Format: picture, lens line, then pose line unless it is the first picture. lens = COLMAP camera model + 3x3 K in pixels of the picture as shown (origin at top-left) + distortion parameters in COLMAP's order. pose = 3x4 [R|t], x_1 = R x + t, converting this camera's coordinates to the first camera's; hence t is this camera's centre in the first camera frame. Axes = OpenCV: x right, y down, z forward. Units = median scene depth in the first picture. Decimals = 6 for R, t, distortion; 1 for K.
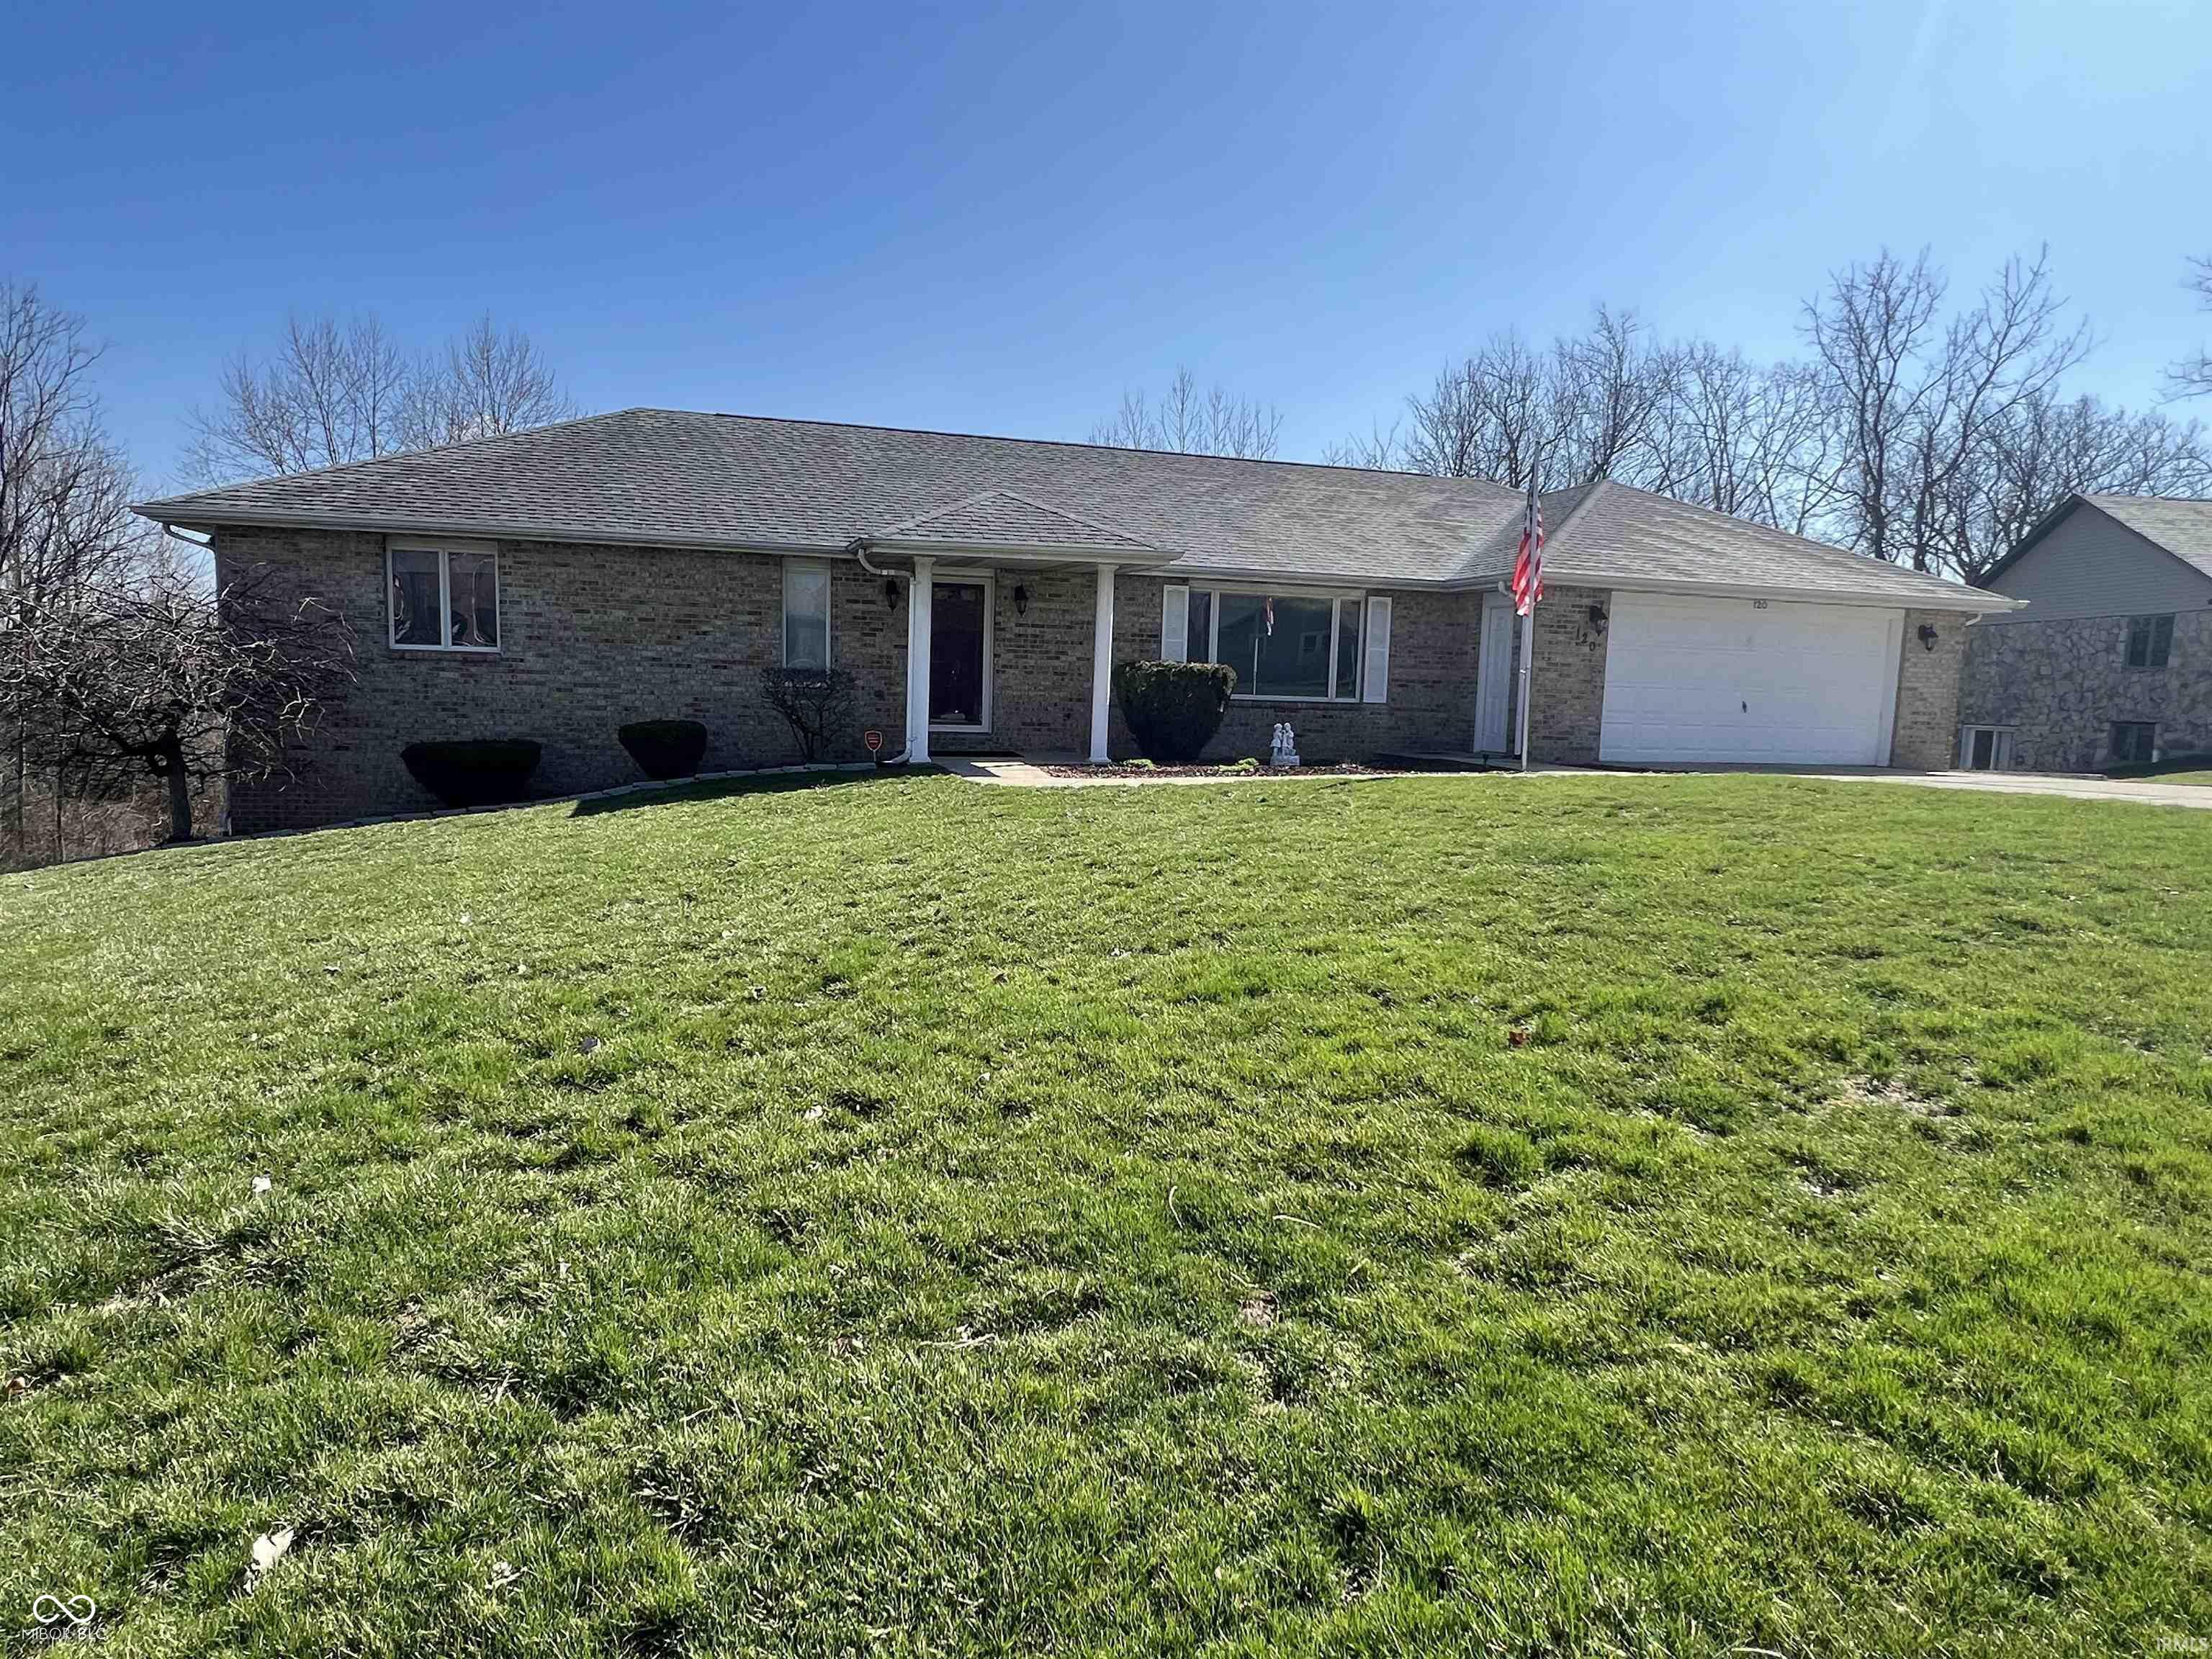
lens RADIAL K [[1265.1, 0, 1096.3], [0, 1265.1, 831.0], [0, 0, 1]] dist [0.004664, -0.001469]
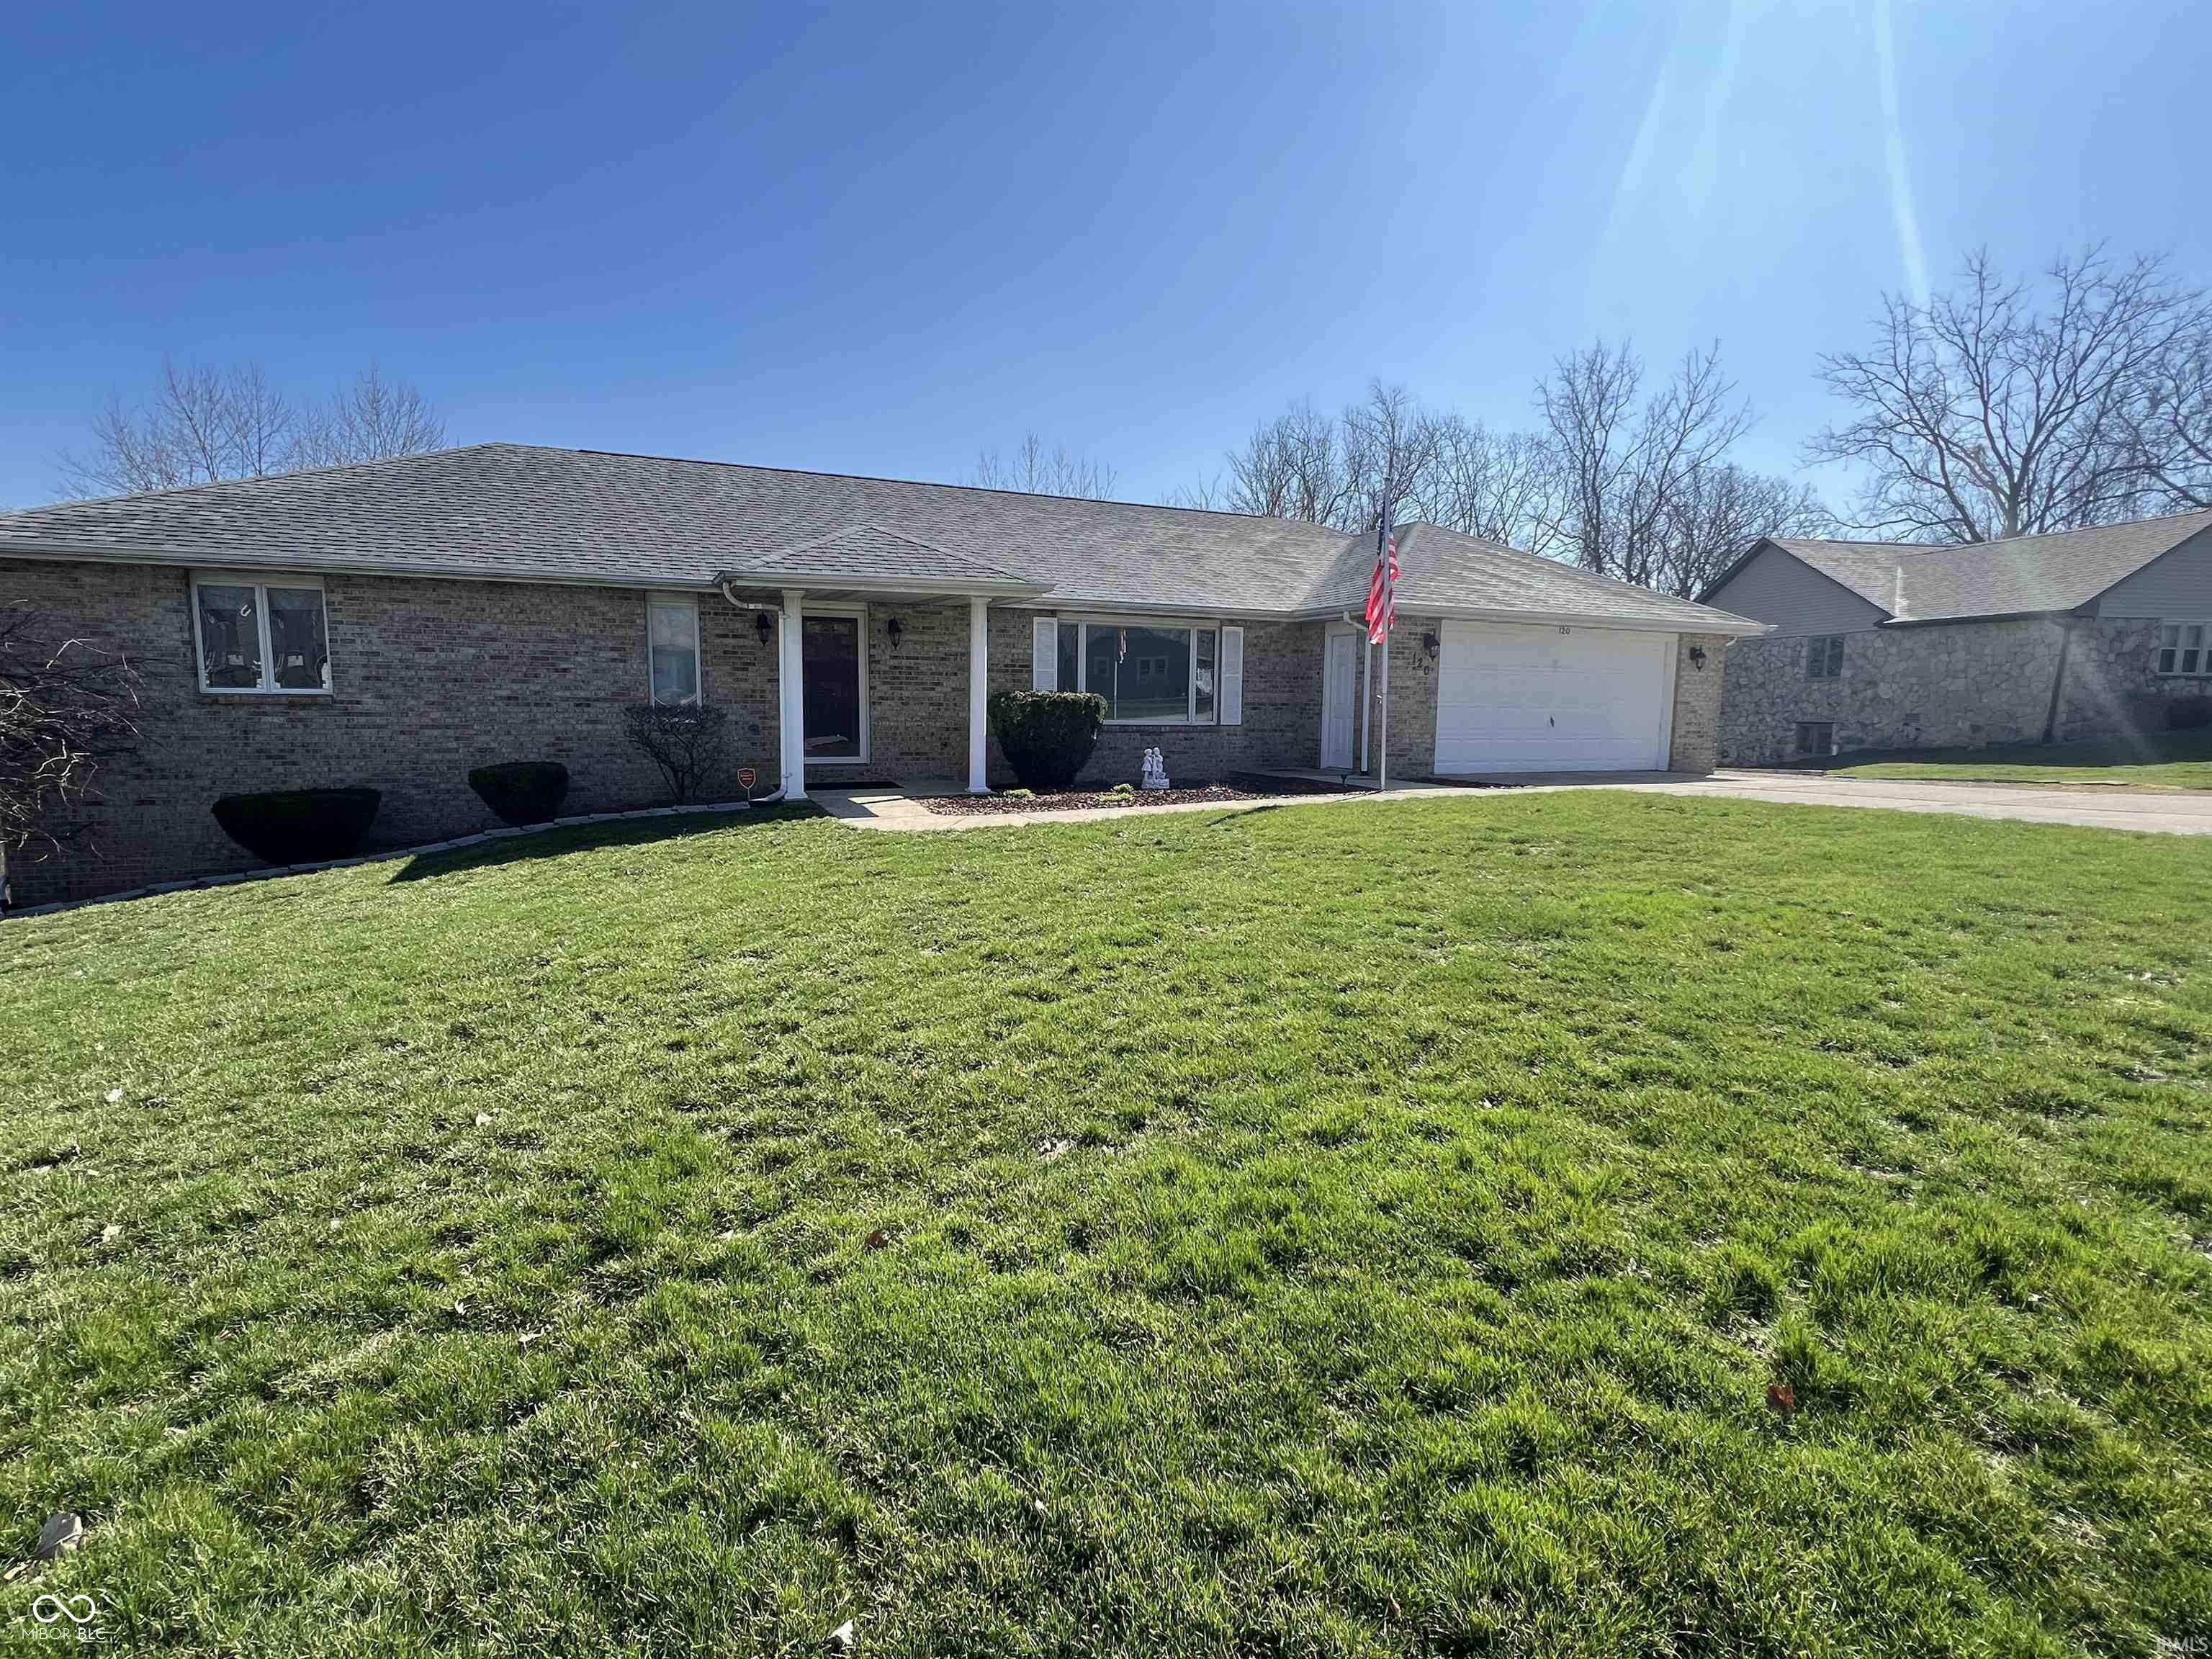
lens RADIAL K [[1036.2, 0, 1102.6], [0, 1036.2, 827.8], [0, 0, 1]] dist [0.000650, 0.001177]
pose [[0.990863, -0.034194, 0.130463, -0.007696], [0.032982, 0.999391, 0.011434, -0.029836], [-0.130775, -0.007027, 0.991387, 0.150147]]
